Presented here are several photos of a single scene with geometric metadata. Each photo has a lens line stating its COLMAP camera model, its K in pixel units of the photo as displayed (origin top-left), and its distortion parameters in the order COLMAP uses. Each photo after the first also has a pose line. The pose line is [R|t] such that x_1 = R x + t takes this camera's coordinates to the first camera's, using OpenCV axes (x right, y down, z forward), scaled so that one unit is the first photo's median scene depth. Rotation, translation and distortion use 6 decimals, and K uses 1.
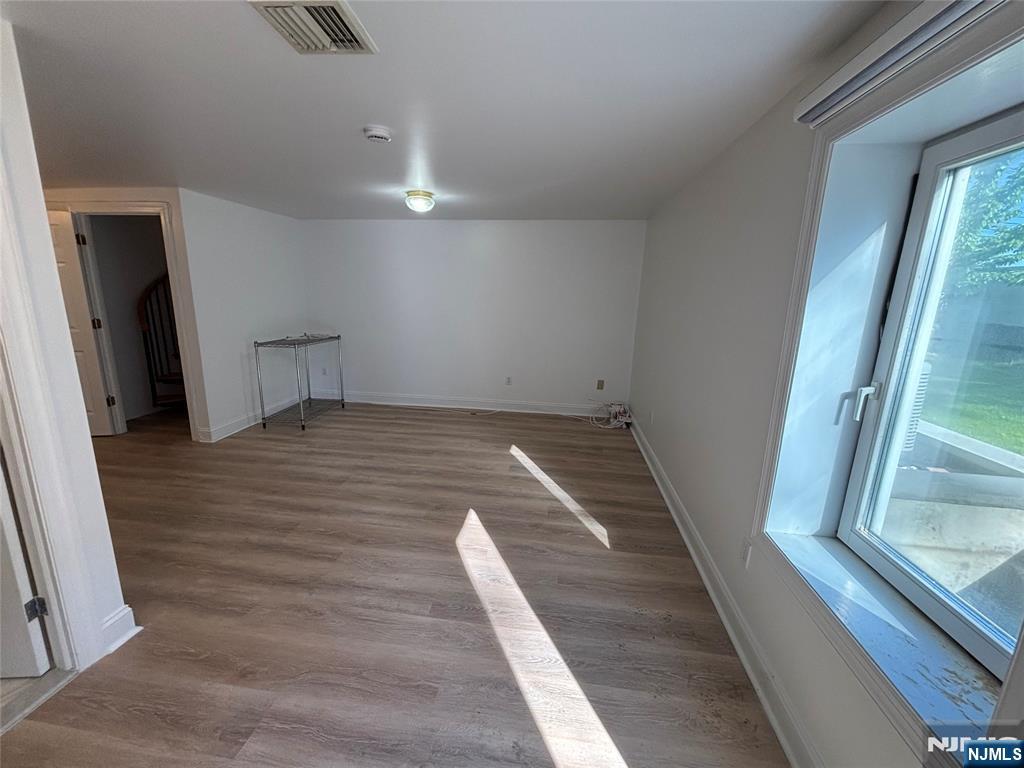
lens RADIAL K [[409.6, 0, 510.2], [0, 409.6, 376.9], [0, 0, 1]] dist [-0.001357, 0.000373]
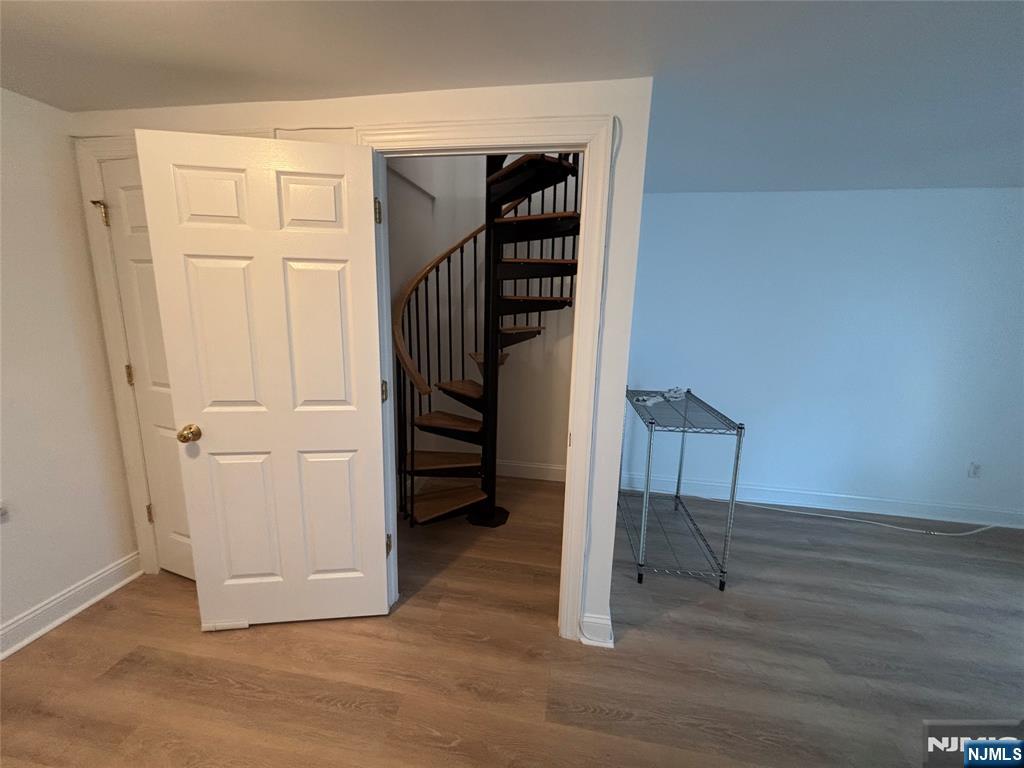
lens RADIAL K [[409.6, 0, 510.2], [0, 409.6, 376.9], [0, 0, 1]] dist [-0.001357, 0.000373]
pose [[0.998701, 0.009345, -0.050095, -0.804900], [-0.010394, 0.999731, -0.020713, -0.132453], [0.049888, 0.021207, 0.998530, 0.511136]]
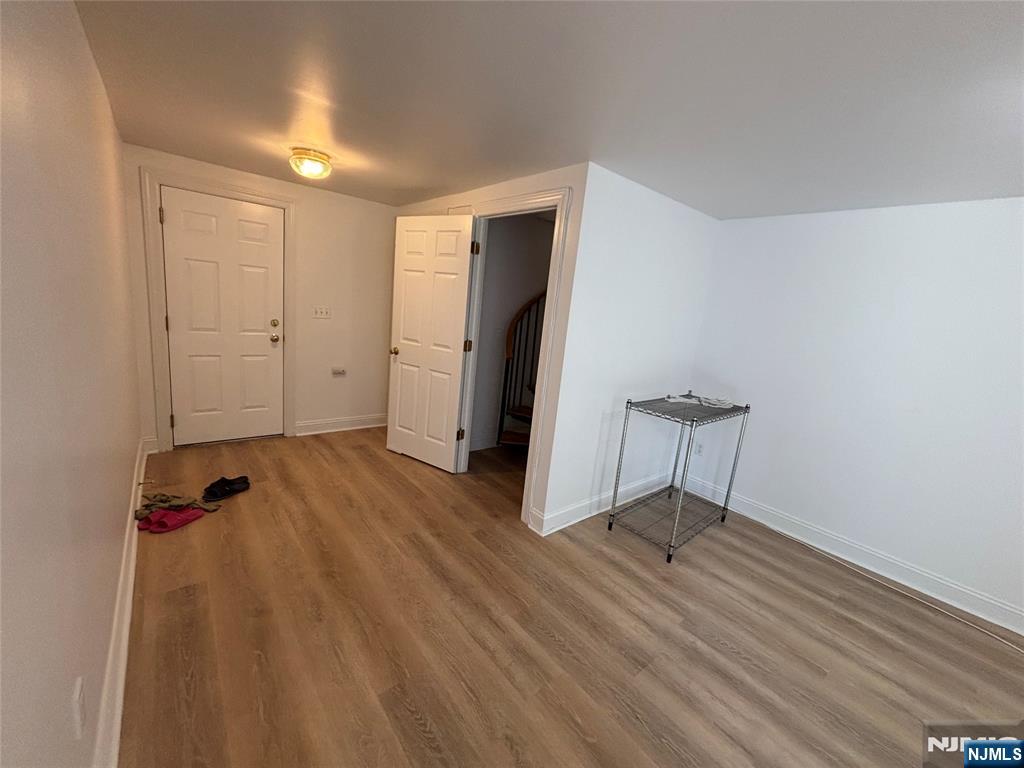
lens RADIAL K [[409.5, 0, 510.0], [0, 409.5, 376.5], [0, 0, 1]] dist [0.018453, -0.010510]
pose [[0.726484, 0.175255, -0.664459, -0.350827], [-0.220801, 0.975191, 0.015800, -0.095352], [0.650744, 0.135234, 0.747157, 0.408365]]
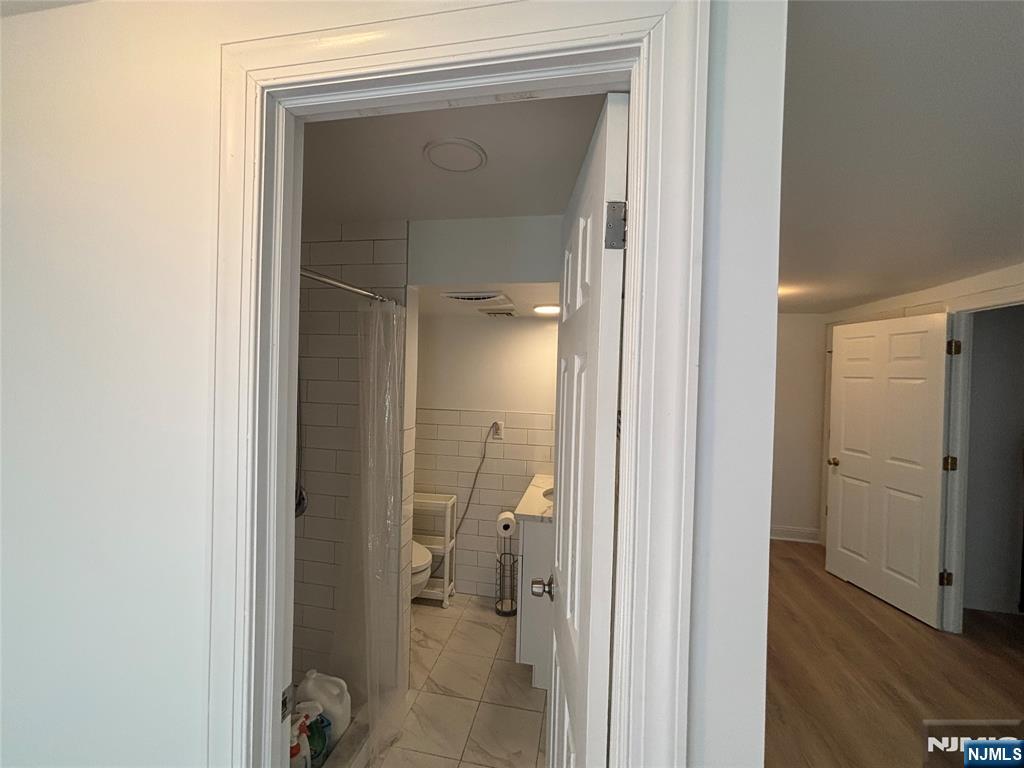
lens RADIAL K [[409.6, 0, 510.2], [0, 409.6, 376.9], [0, 0, 1]] dist [-0.001357, 0.000373]
pose [[-0.067367, -0.015975, -0.997600, -0.255630], [-0.233352, 0.972392, 0.000187, -0.094390], [0.970056, 0.232805, -0.069235, 0.279047]]
